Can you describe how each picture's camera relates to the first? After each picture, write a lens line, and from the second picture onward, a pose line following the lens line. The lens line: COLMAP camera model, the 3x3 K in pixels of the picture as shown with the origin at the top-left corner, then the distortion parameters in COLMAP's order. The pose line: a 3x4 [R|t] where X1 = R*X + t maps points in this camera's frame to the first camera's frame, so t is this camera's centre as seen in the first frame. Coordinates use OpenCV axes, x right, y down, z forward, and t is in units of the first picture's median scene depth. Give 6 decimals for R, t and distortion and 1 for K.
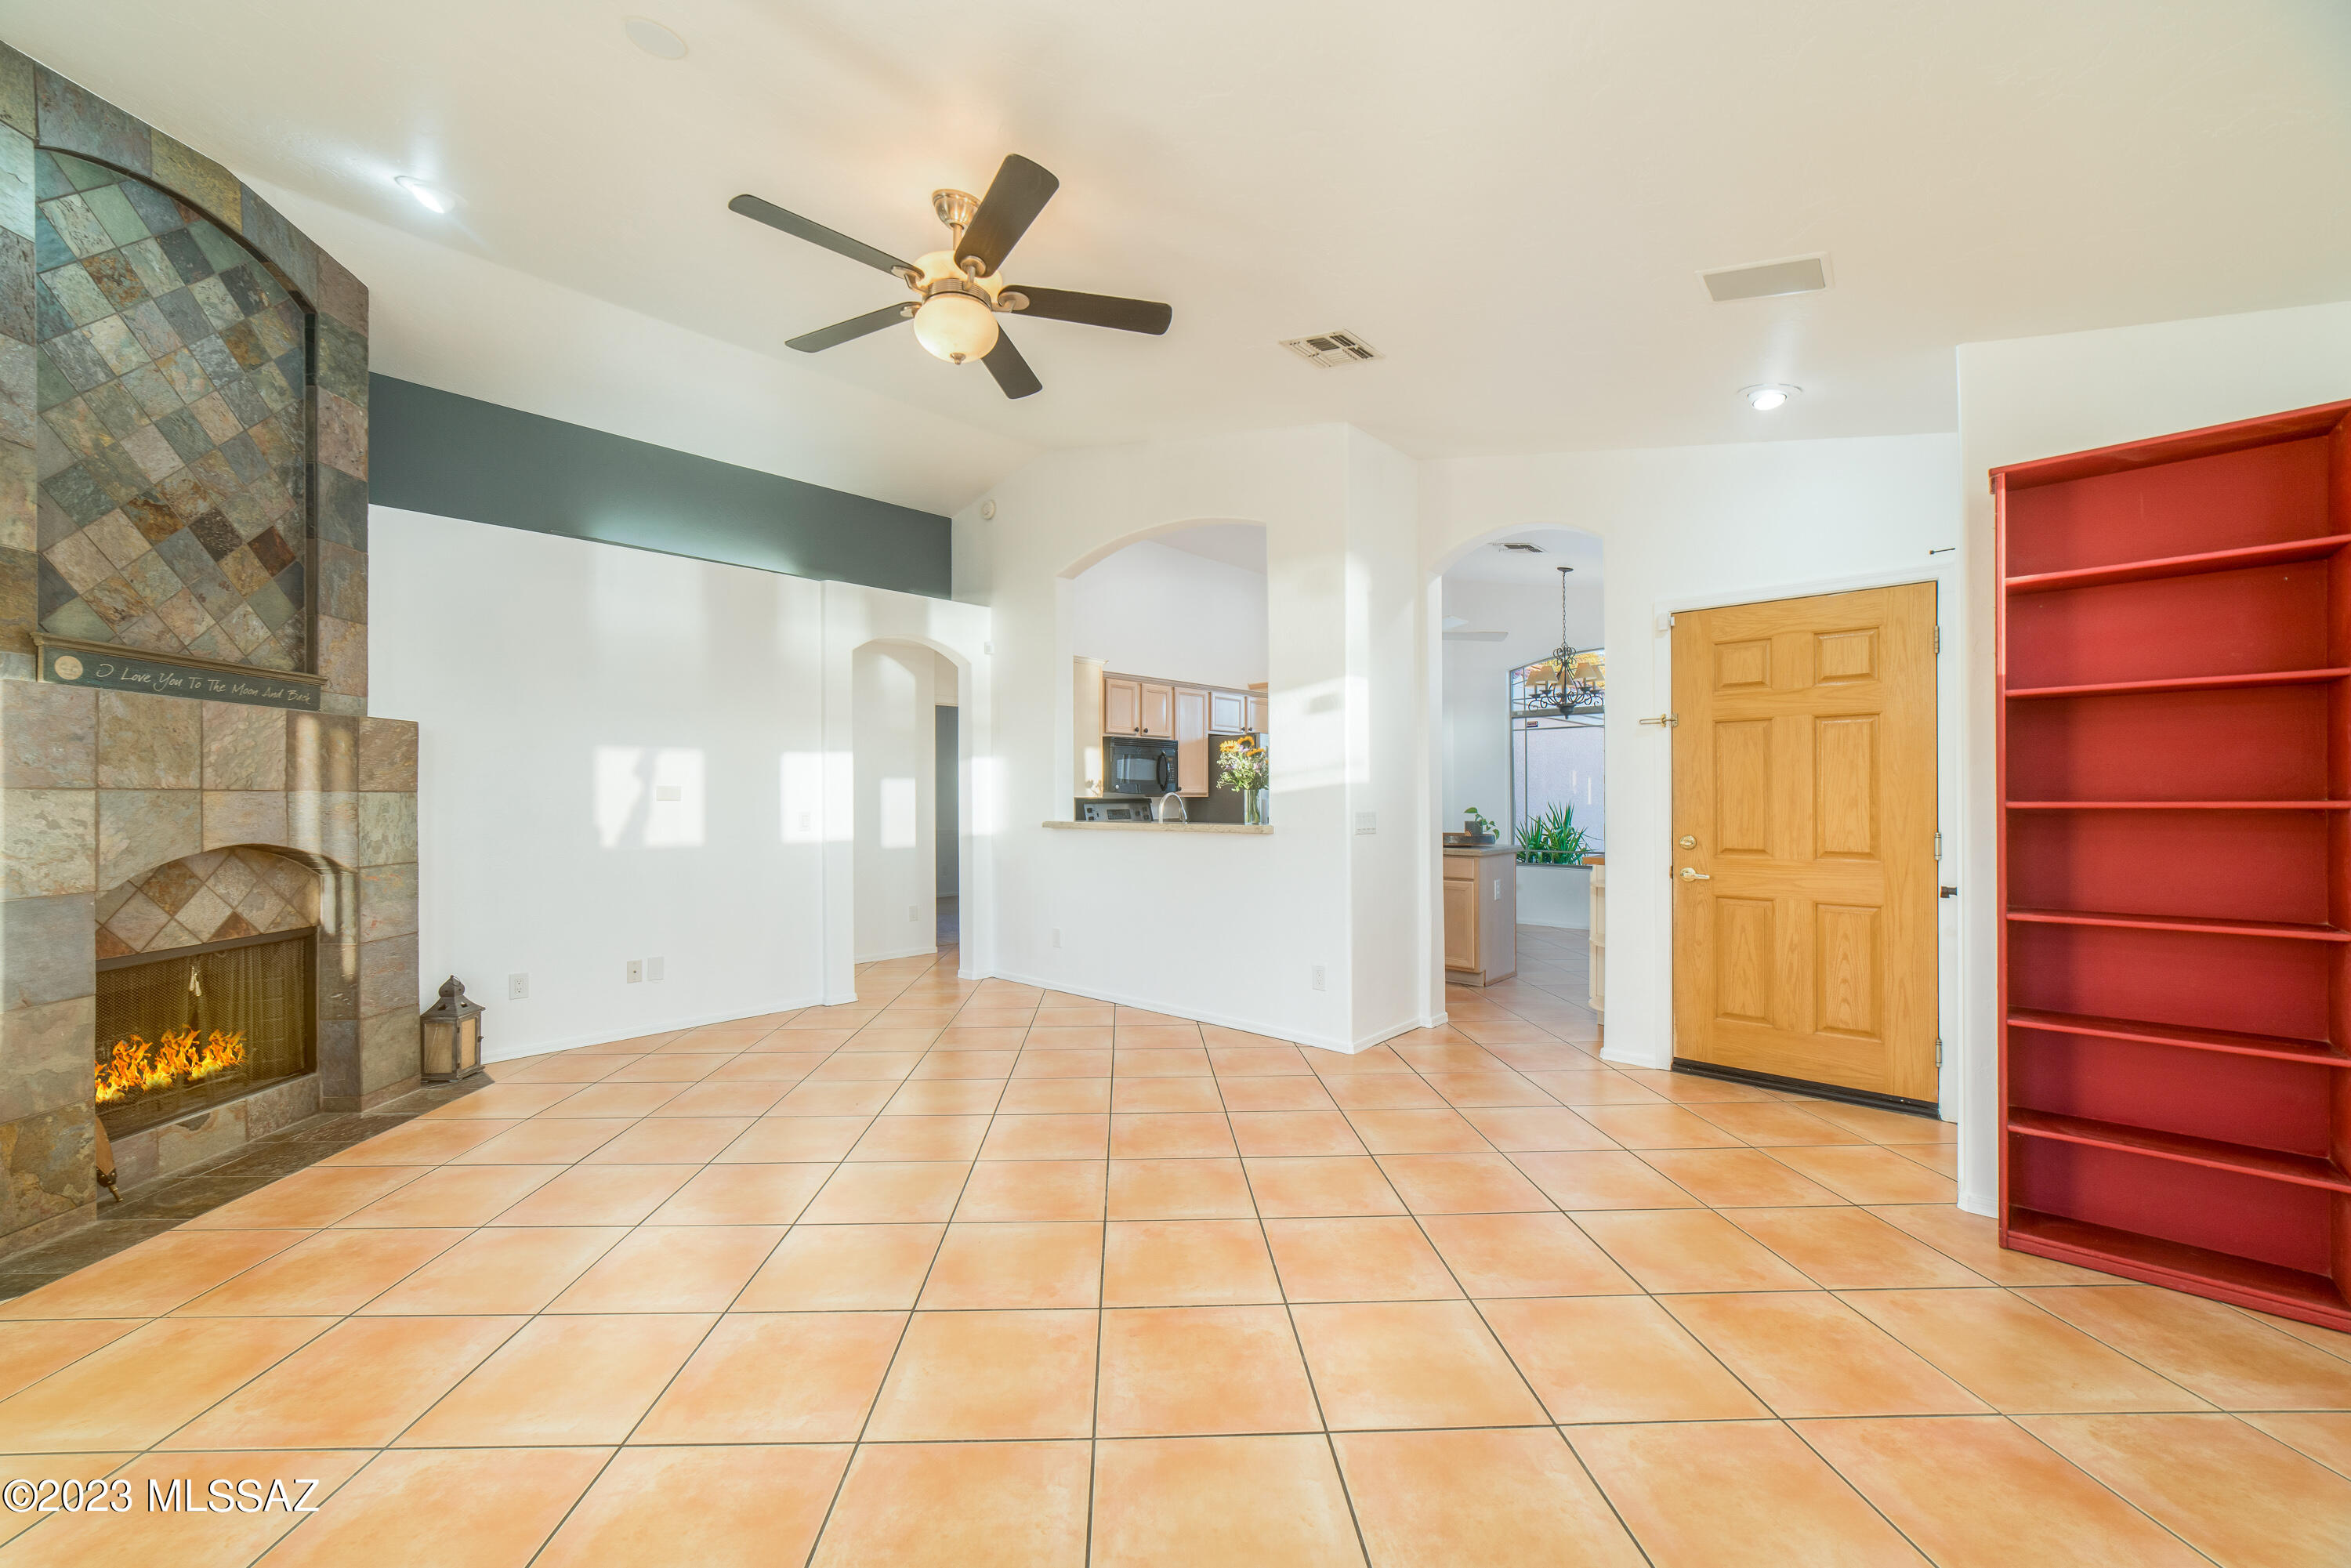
lens RADIAL K [[912.5, 0, 1154.4], [0, 912.5, 794.6], [0, 0, 1]] dist [-0.021510, 0.005785]
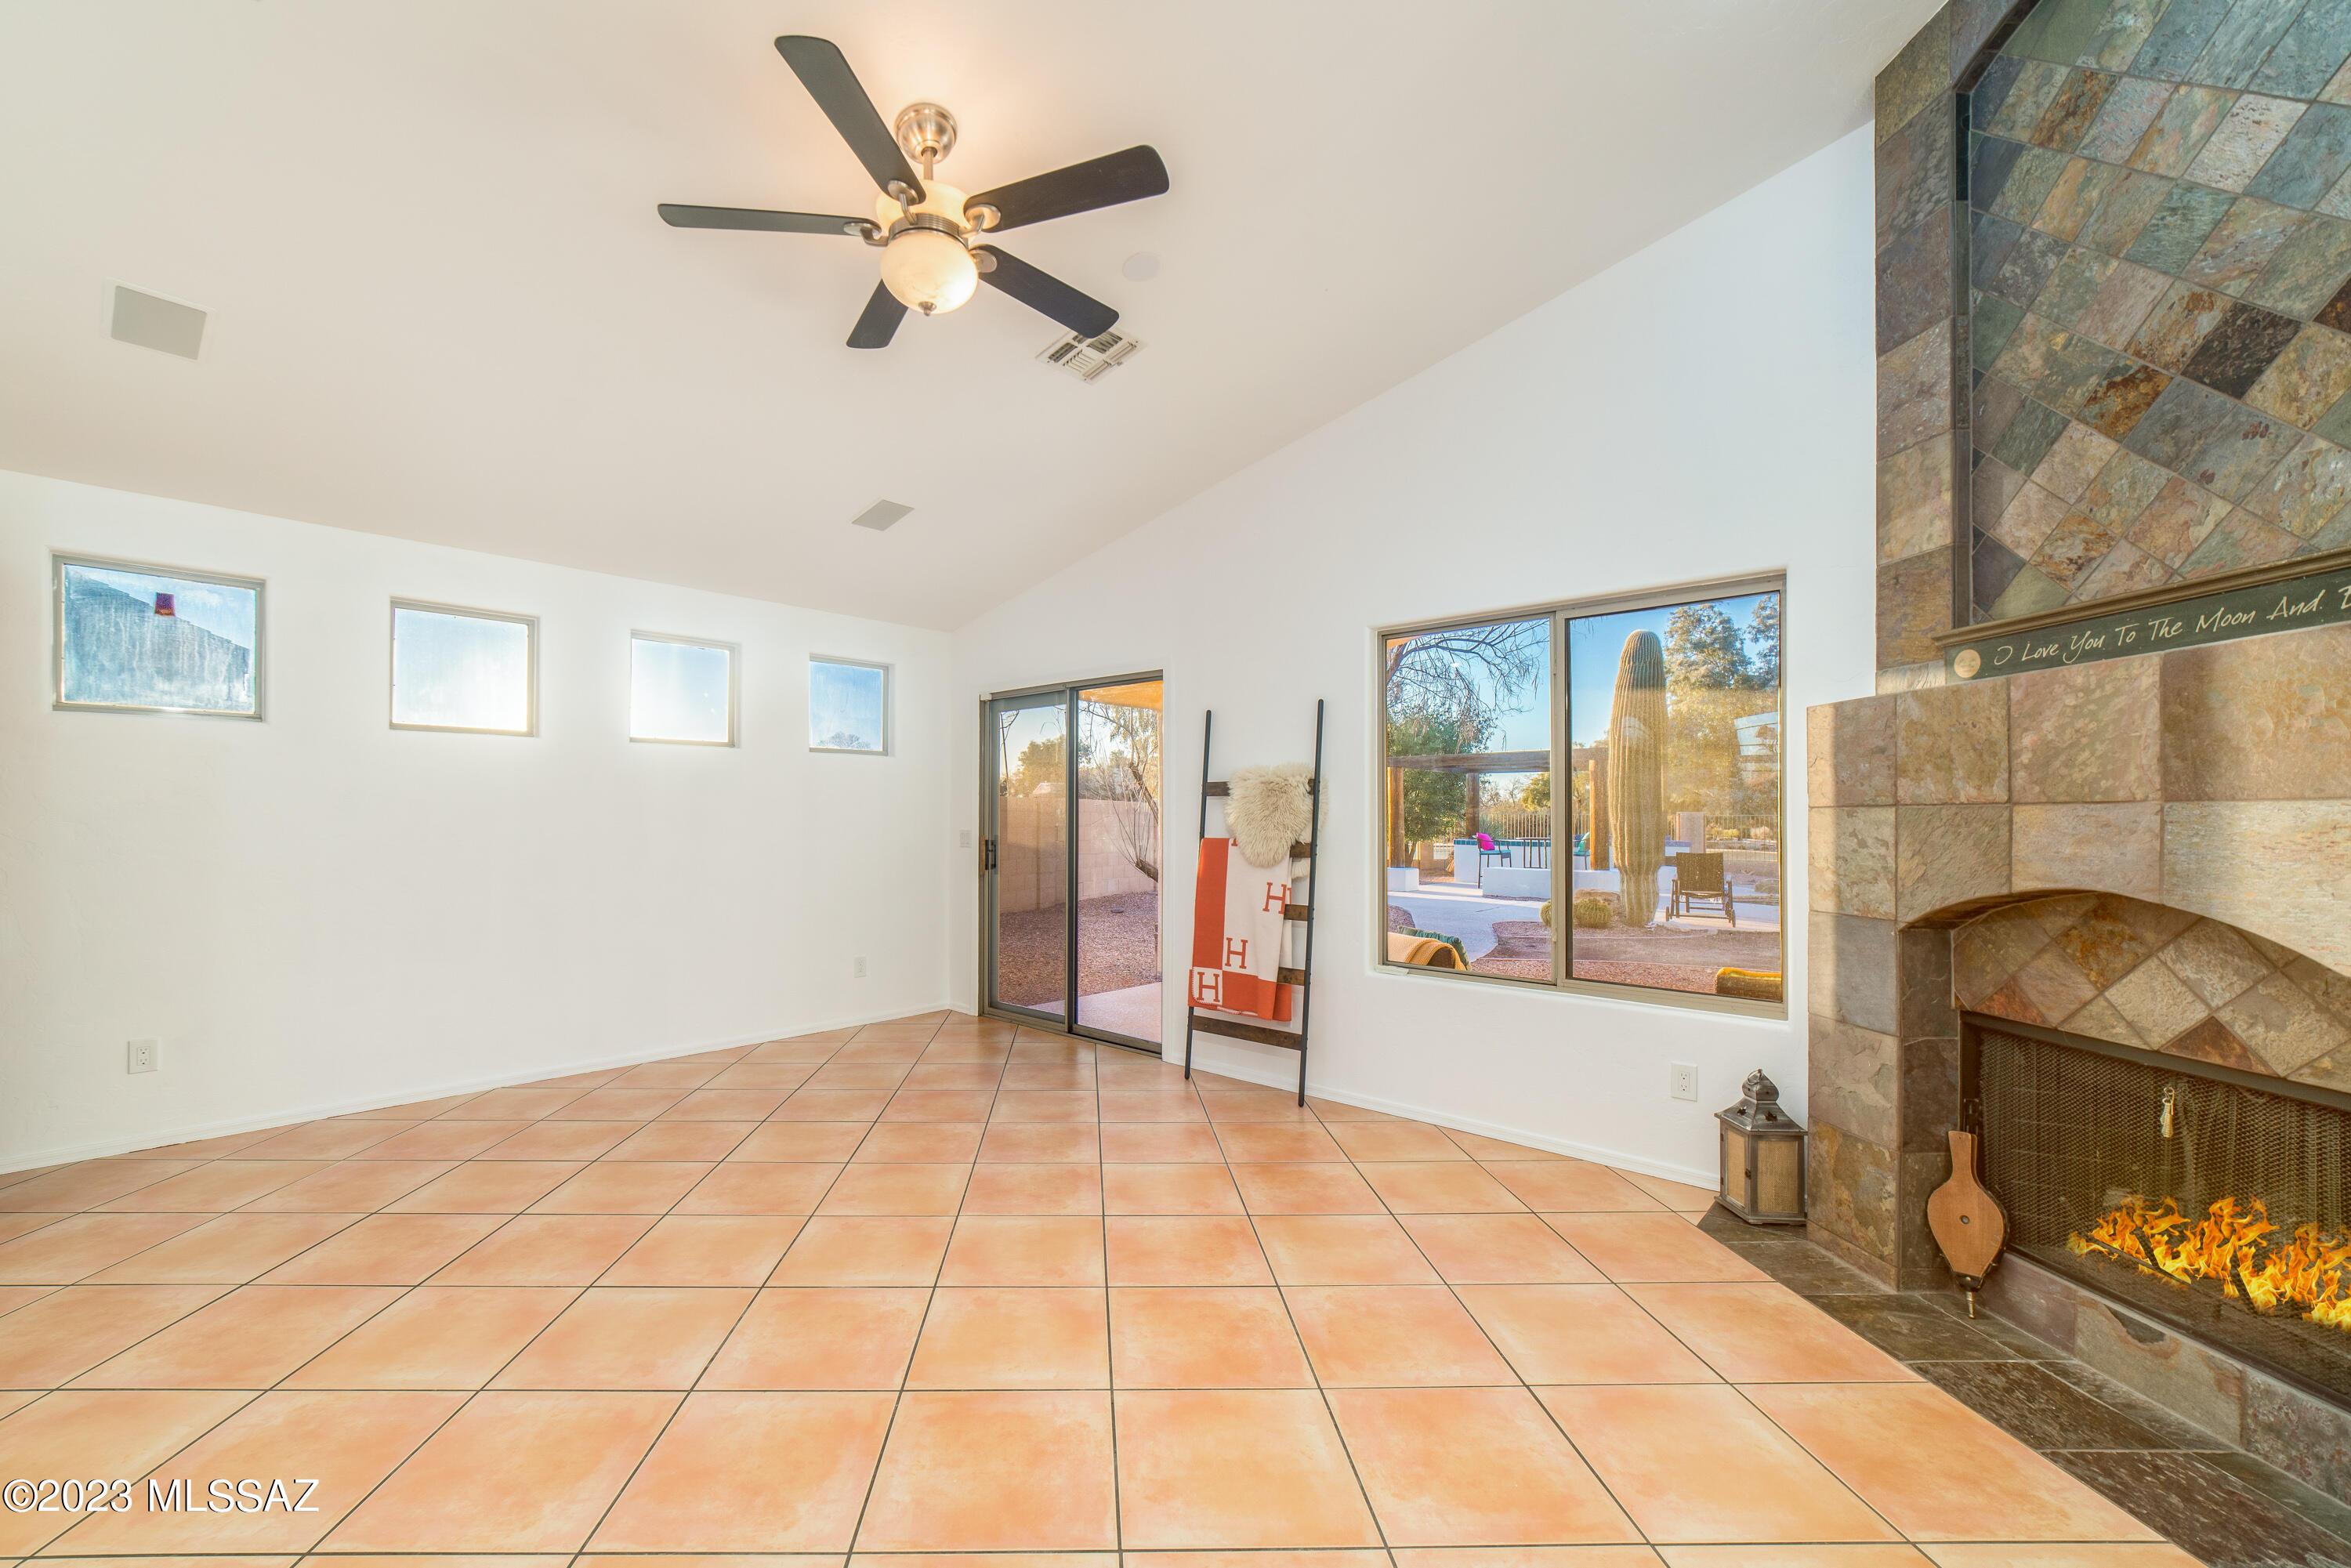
lens RADIAL K [[944.0, 0, 1099.4], [0, 944.0, 812.7], [0, 0, 1]] dist [-0.015184, 0.007215]
pose [[-0.999977, 0.001643, 0.006615, -0.336016], [0.001585, 0.999961, -0.008706, 0.006499], [-0.006629, -0.008696, -0.999940, 1.635474]]
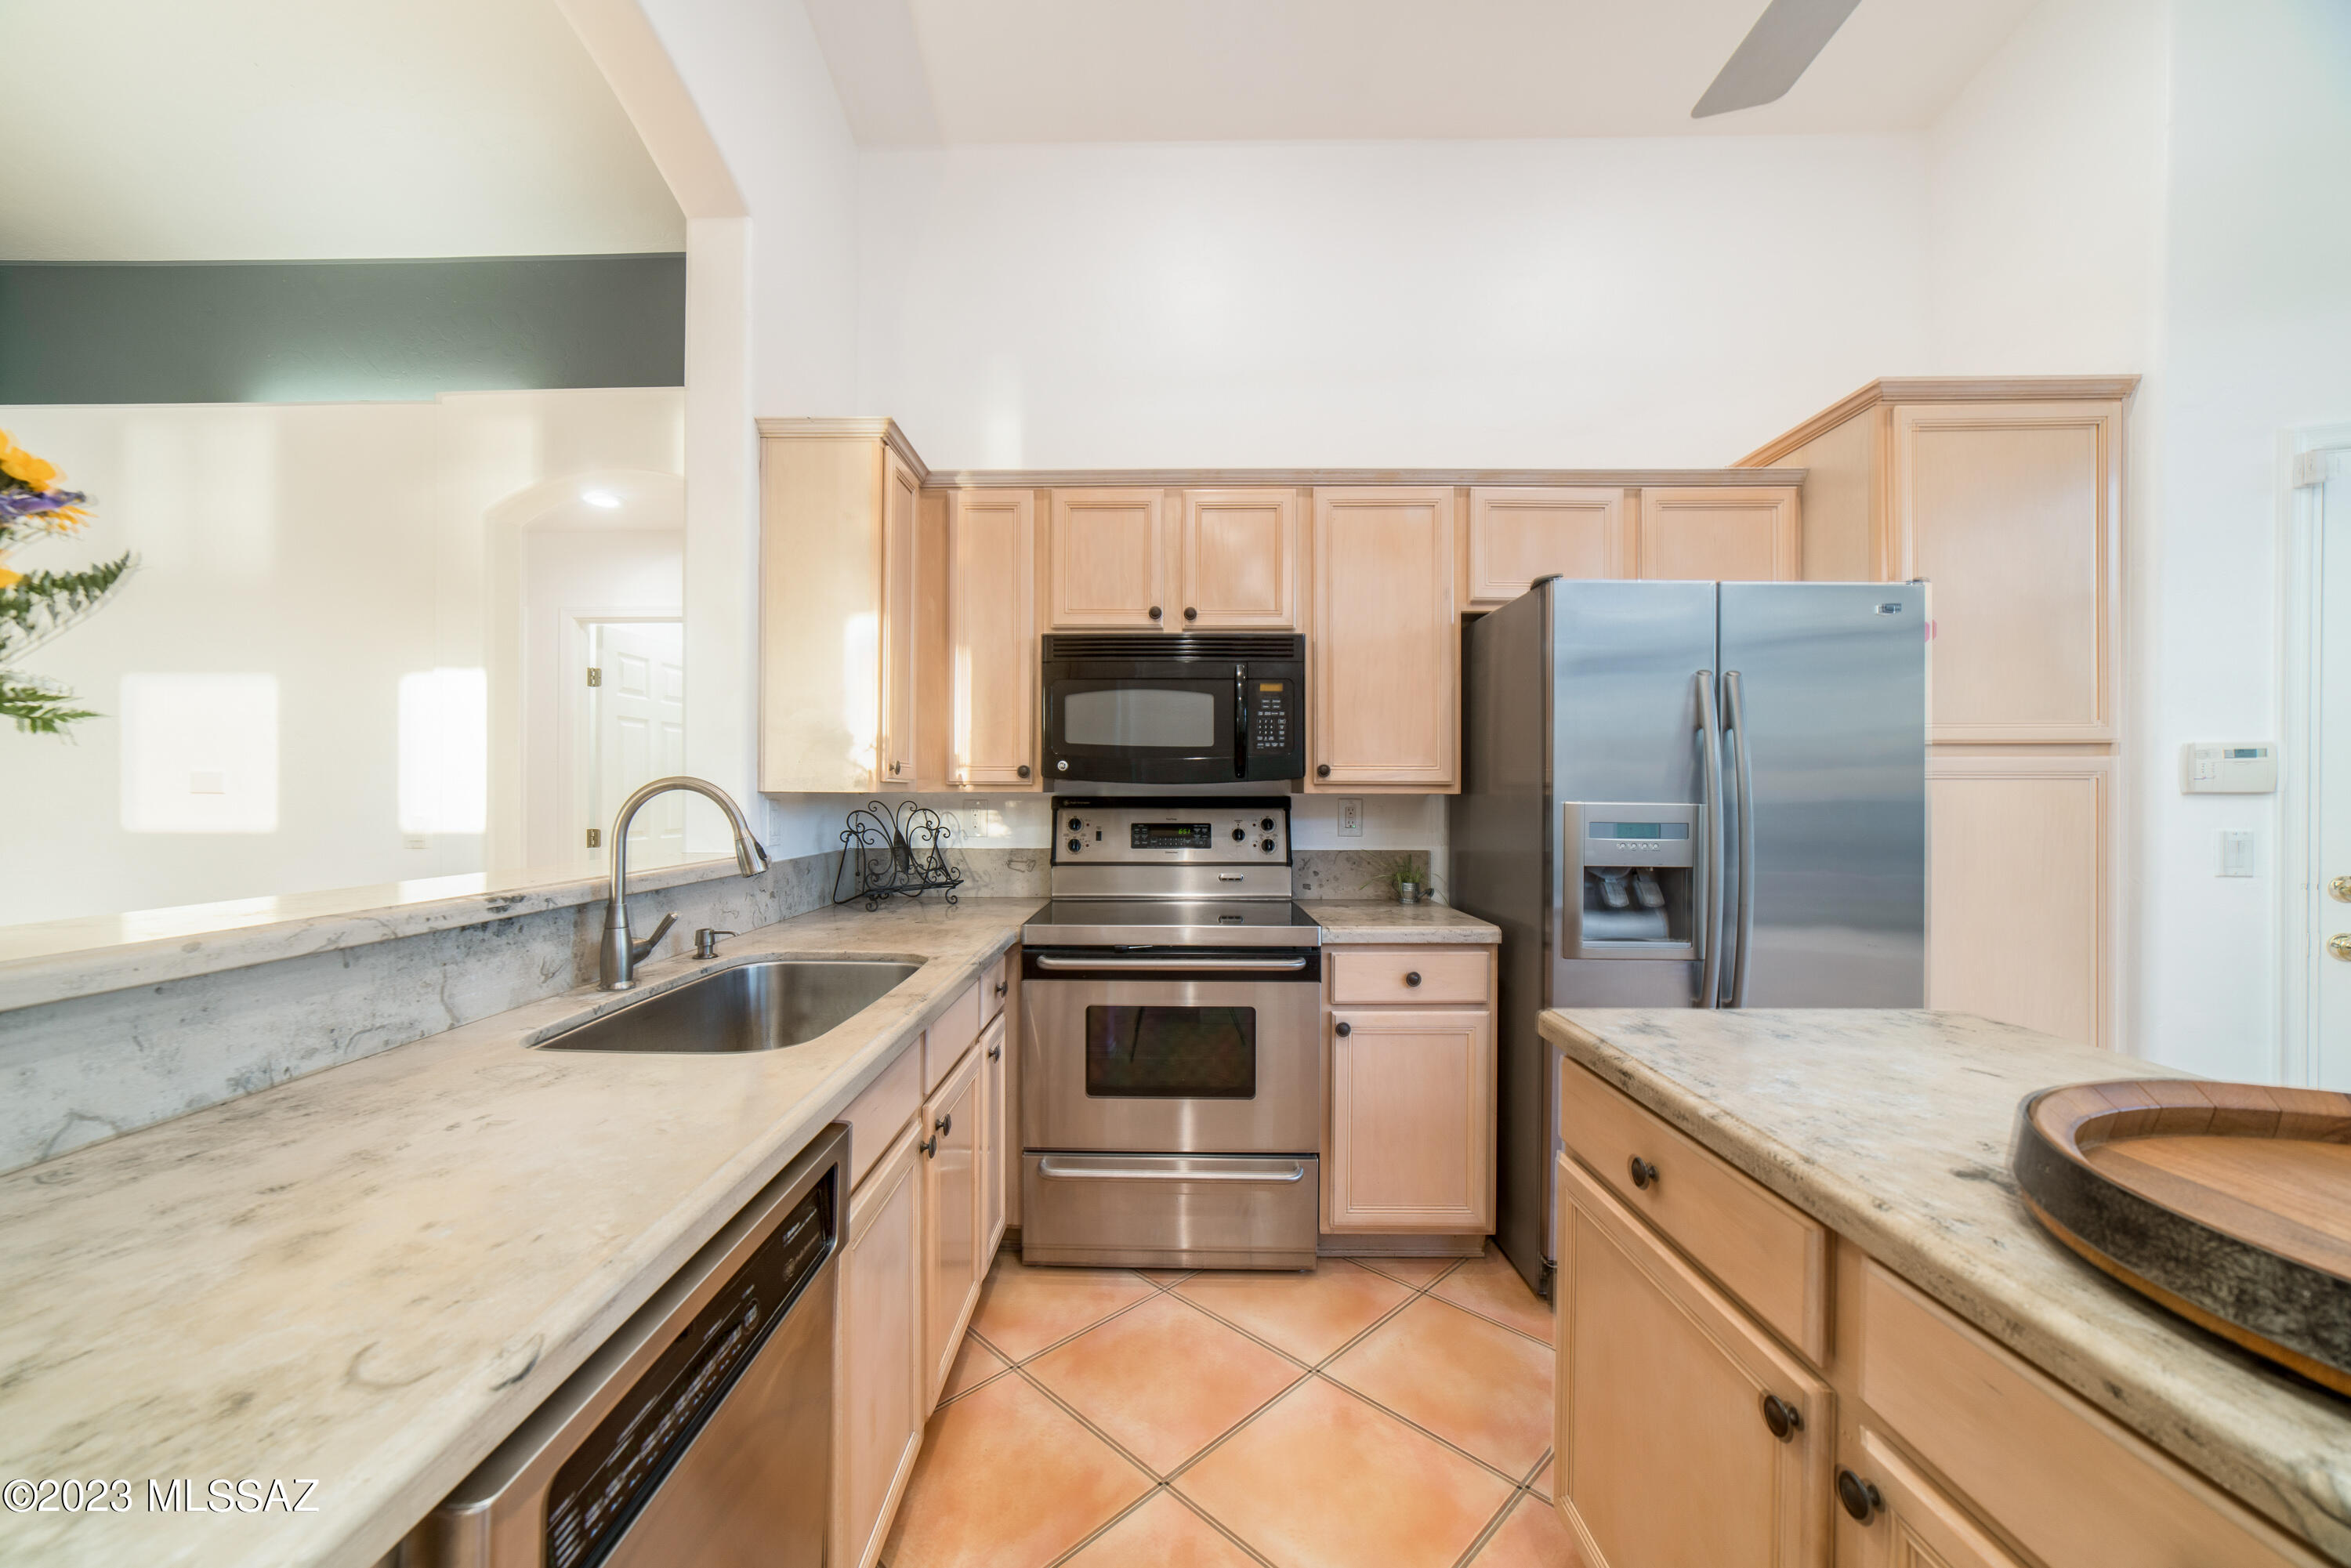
lens RADIAL K [[919.8, 0, 1152.0], [0, 919.8, 784.6], [0, 0, 1]] dist [-0.021786, 0.009617]
pose [[0.671851, 0.002621, -0.740681, 0.579956], [-0.003739, 0.999993, 0.000147, -0.000471], [0.740676, 0.002671, 0.671857, 1.652983]]
